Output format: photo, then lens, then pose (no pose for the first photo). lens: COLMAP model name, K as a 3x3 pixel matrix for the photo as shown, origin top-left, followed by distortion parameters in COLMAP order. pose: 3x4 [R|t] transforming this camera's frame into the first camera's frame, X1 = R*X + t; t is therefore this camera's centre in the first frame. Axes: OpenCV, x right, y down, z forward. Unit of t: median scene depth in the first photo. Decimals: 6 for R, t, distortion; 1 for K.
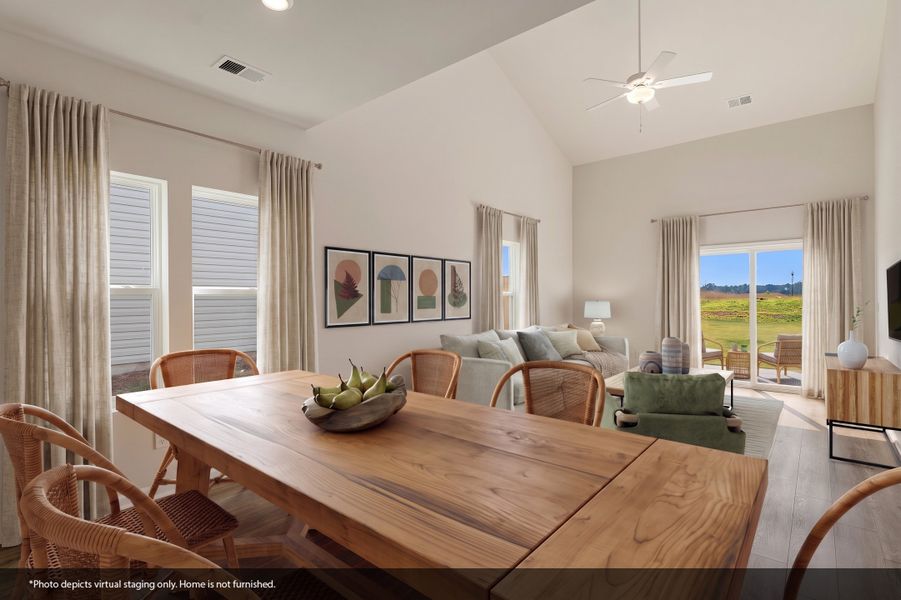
lens RADIAL K [[445.1, 0, 449.1], [0, 445.1, 301.3], [0, 0, 1]] dist [0.004923, -0.000181]
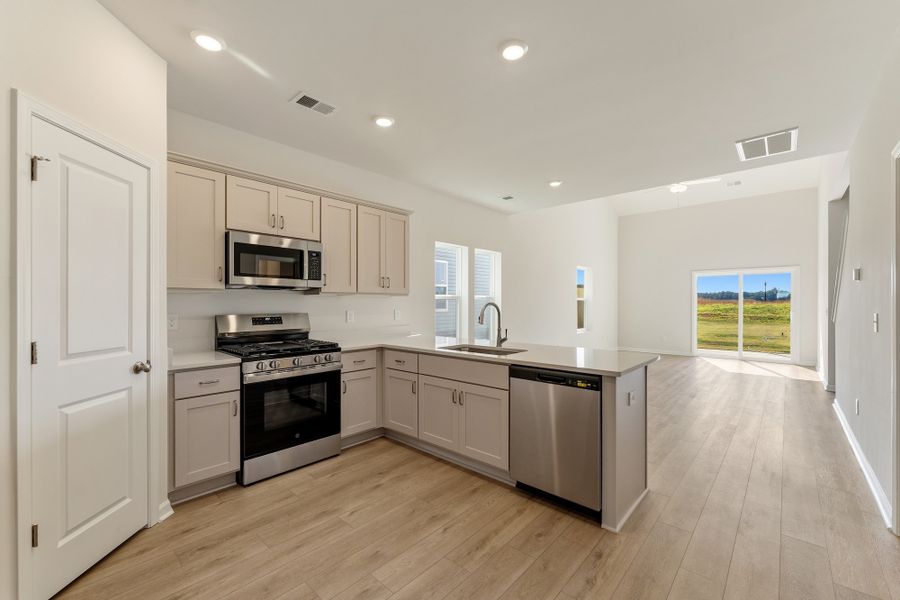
lens RADIAL K [[365.5, 0, 454.4], [0, 365.5, 304.8], [0, 0, 1]] dist [0.002205, -0.001121]
pose [[0.998716, 0.008892, -0.049873, -0.583325], [-0.008742, 0.999957, 0.003219, 0.007672], [0.049900, -0.002779, 0.998750, -0.759106]]
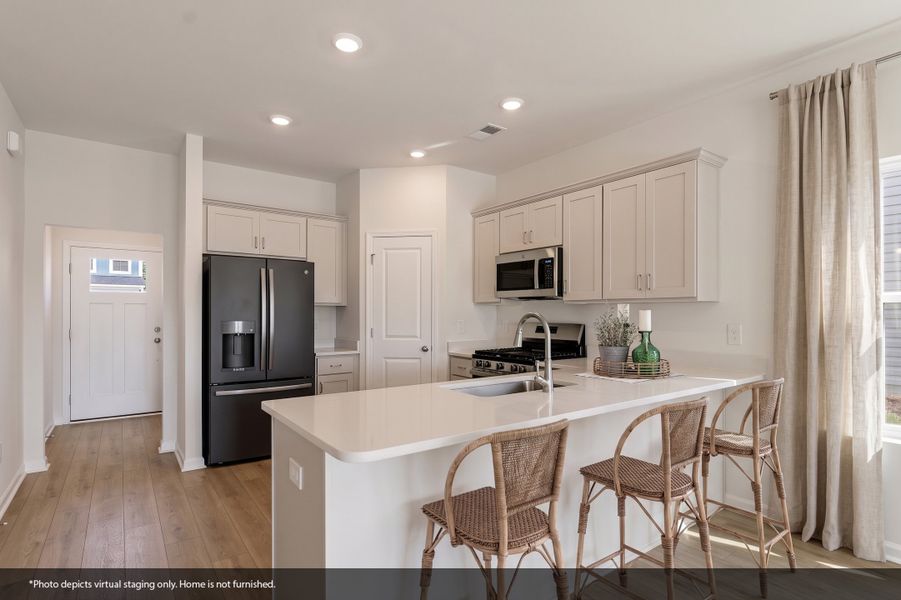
lens RADIAL K [[464.8, 0, 450.8], [0, 464.8, 310.8], [0, 0, 1]] dist [0.003732, -0.000753]
pose [[-0.259564, 0.004654, -0.965715, 0.227588], [-0.000534, 0.999988, 0.004962, -0.001939], [0.965726, 0.001803, -0.259558, 0.310703]]
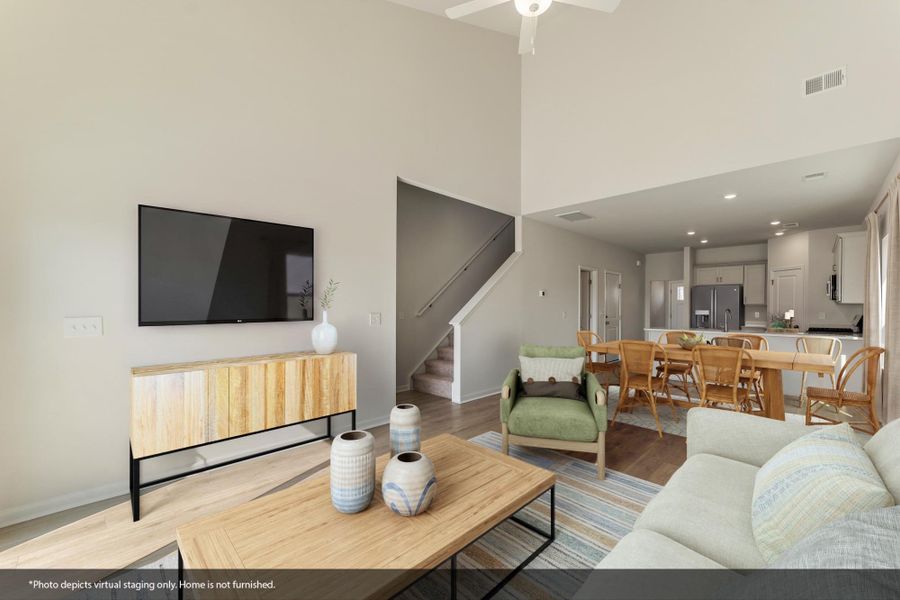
lens RADIAL K [[365.5, 0, 451.8], [0, 365.5, 309.8], [0, 0, 1]] dist [0.002205, -0.001121]
pose [[-0.994302, 0.004489, 0.106510, 0.708180], [0.005507, 0.999942, 0.009258, -0.012857], [-0.106462, 0.009792, -0.994269, 2.315226]]
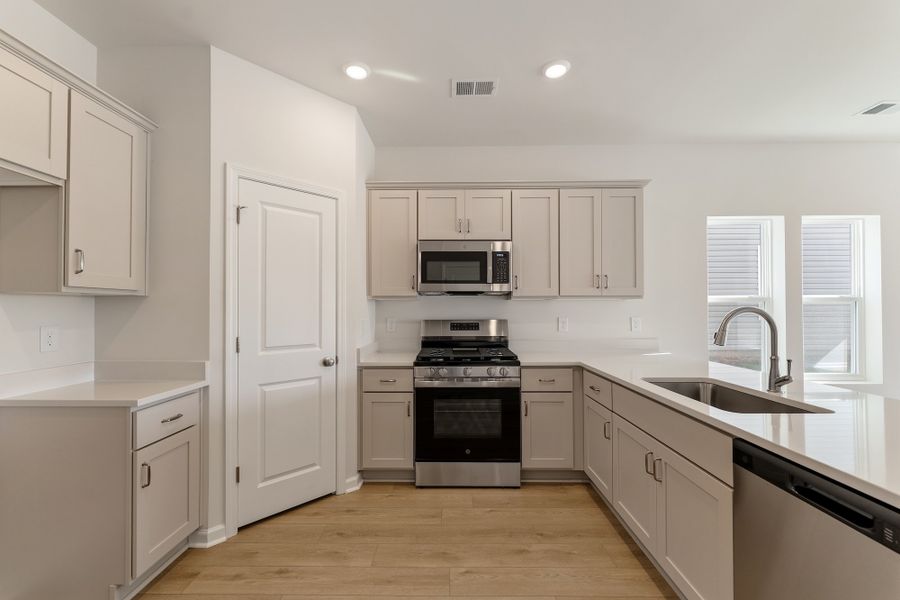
lens RADIAL K [[365.5, 0, 451.9], [0, 365.5, 305.7], [0, 0, 1]] dist [0.002205, -0.001121]
pose [[0.624958, 0.001400, -0.780657, -0.383351], [-0.004976, 0.999985, -0.002190, 0.004351], [0.780642, 0.005253, 0.624956, -0.430983]]
